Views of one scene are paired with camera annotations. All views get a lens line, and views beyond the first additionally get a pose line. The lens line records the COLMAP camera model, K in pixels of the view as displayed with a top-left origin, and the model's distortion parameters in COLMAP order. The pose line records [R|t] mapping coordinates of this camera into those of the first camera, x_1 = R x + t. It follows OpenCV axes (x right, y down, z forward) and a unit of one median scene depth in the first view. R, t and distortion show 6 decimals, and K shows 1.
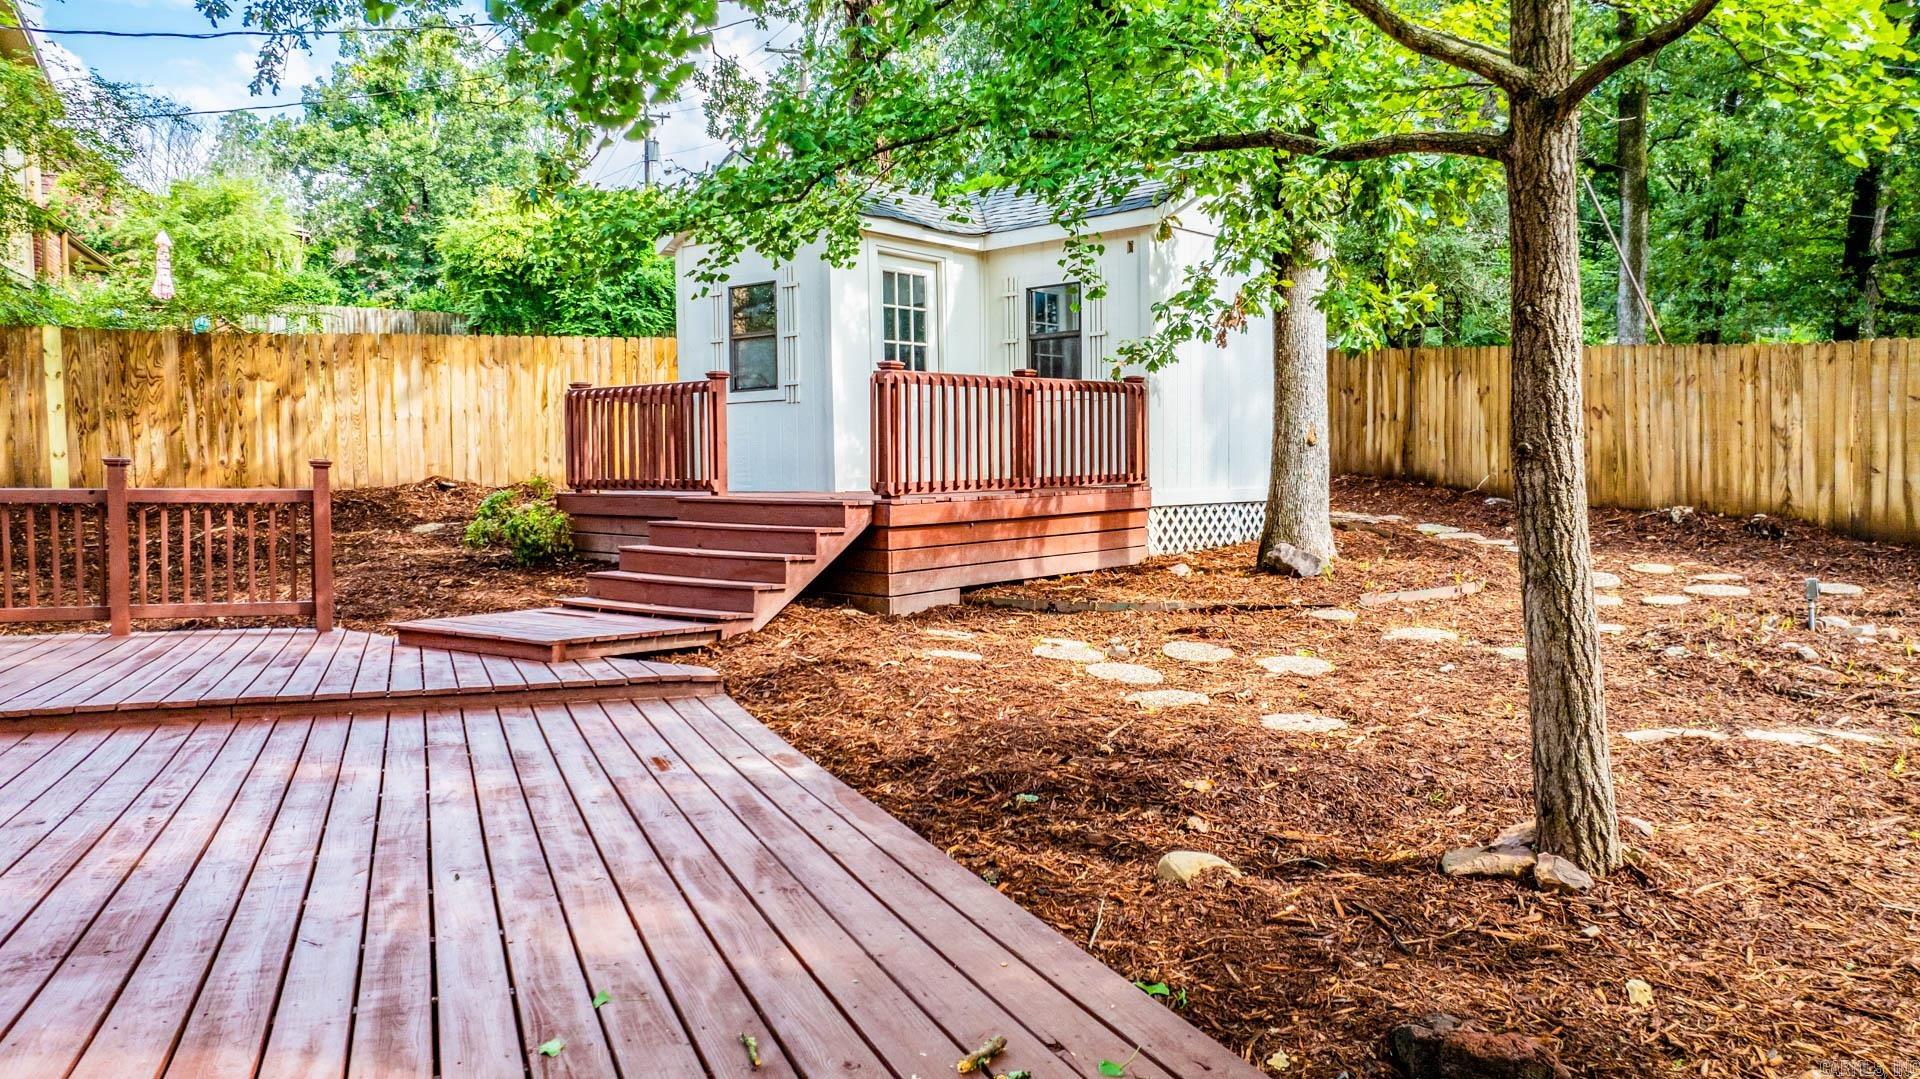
lens RADIAL K [[1354.1, 0, 962.7], [0, 1354.1, 529.3], [0, 0, 1]] dist [-0.037072, 0.046919]
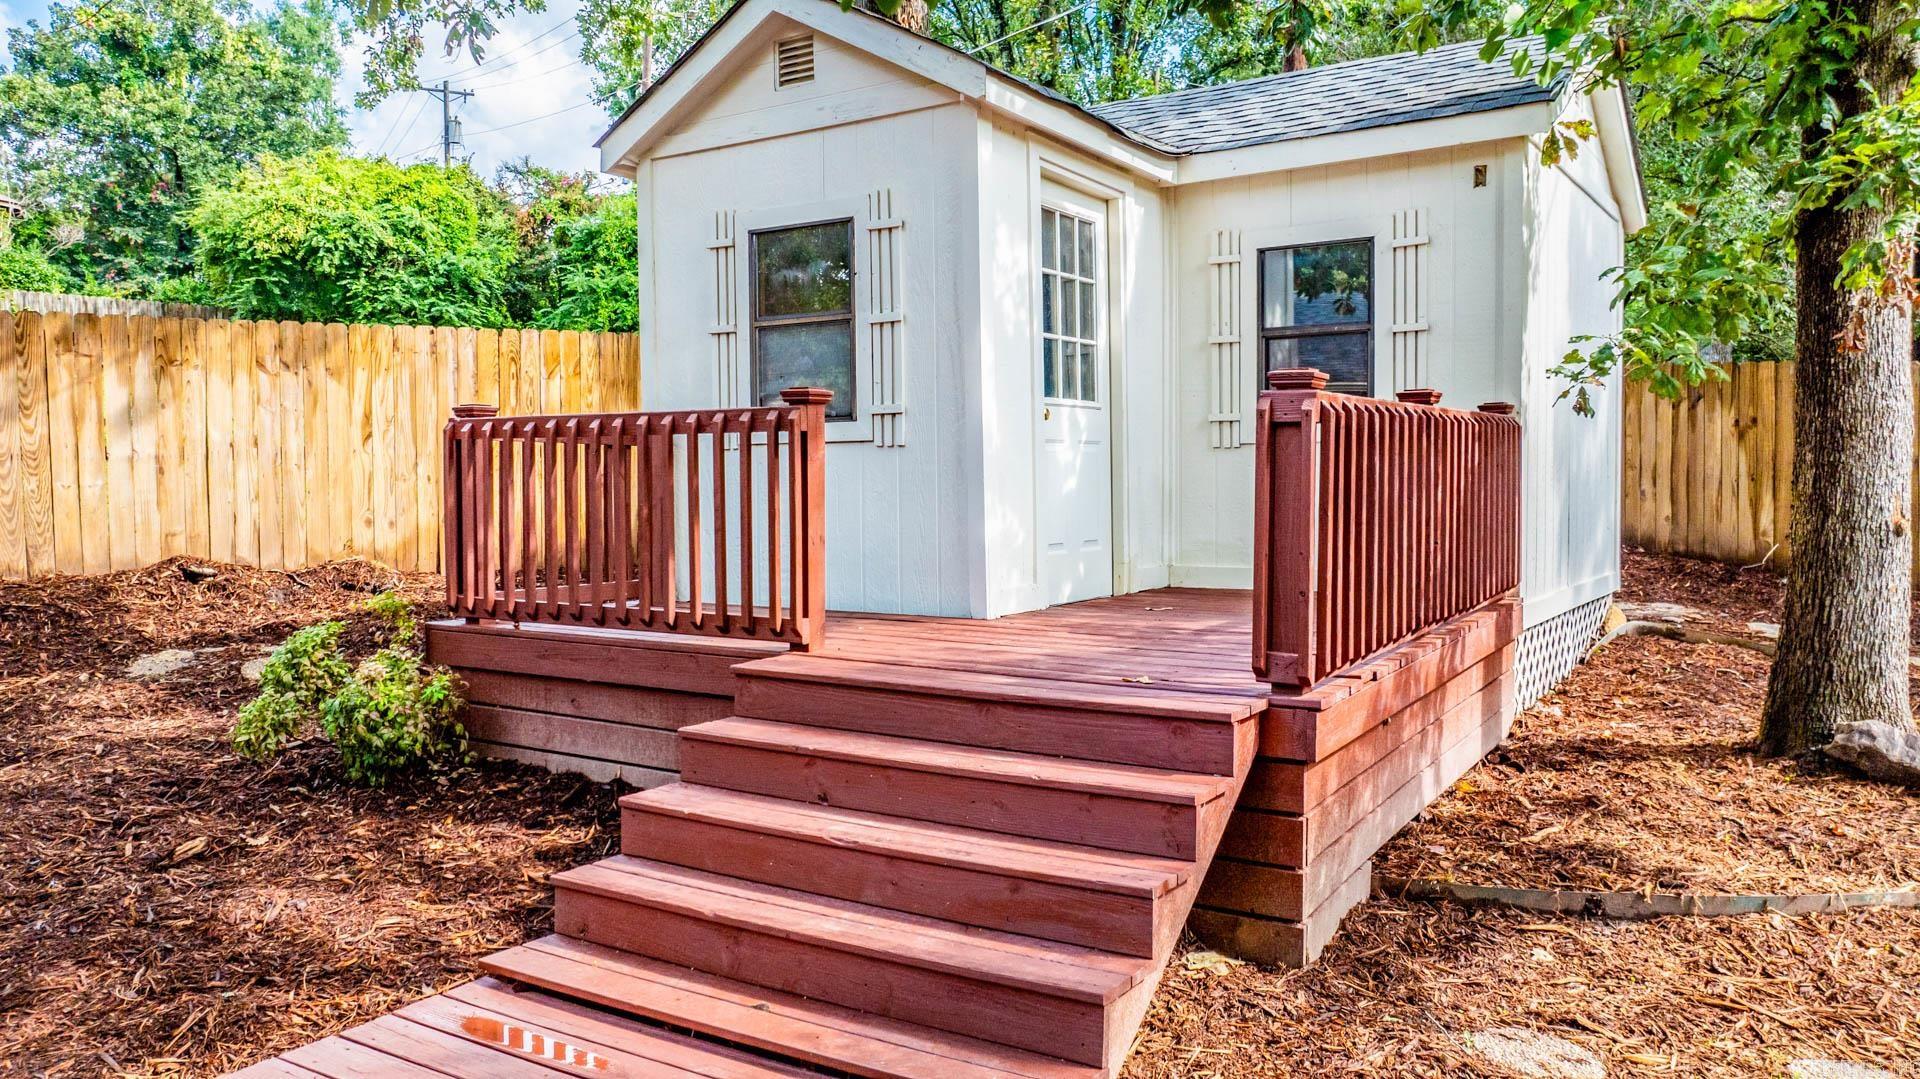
lens RADIAL K [[1354.1, 0, 971.3], [0, 1354.1, 535.3], [0, 0, 1]] dist [-0.037072, 0.046919]
pose [[0.988770, -0.007078, 0.149275, -0.047708], [0.007675, 0.999965, -0.003422, -0.015537], [-0.149245, 0.004529, 0.988790, 0.128691]]
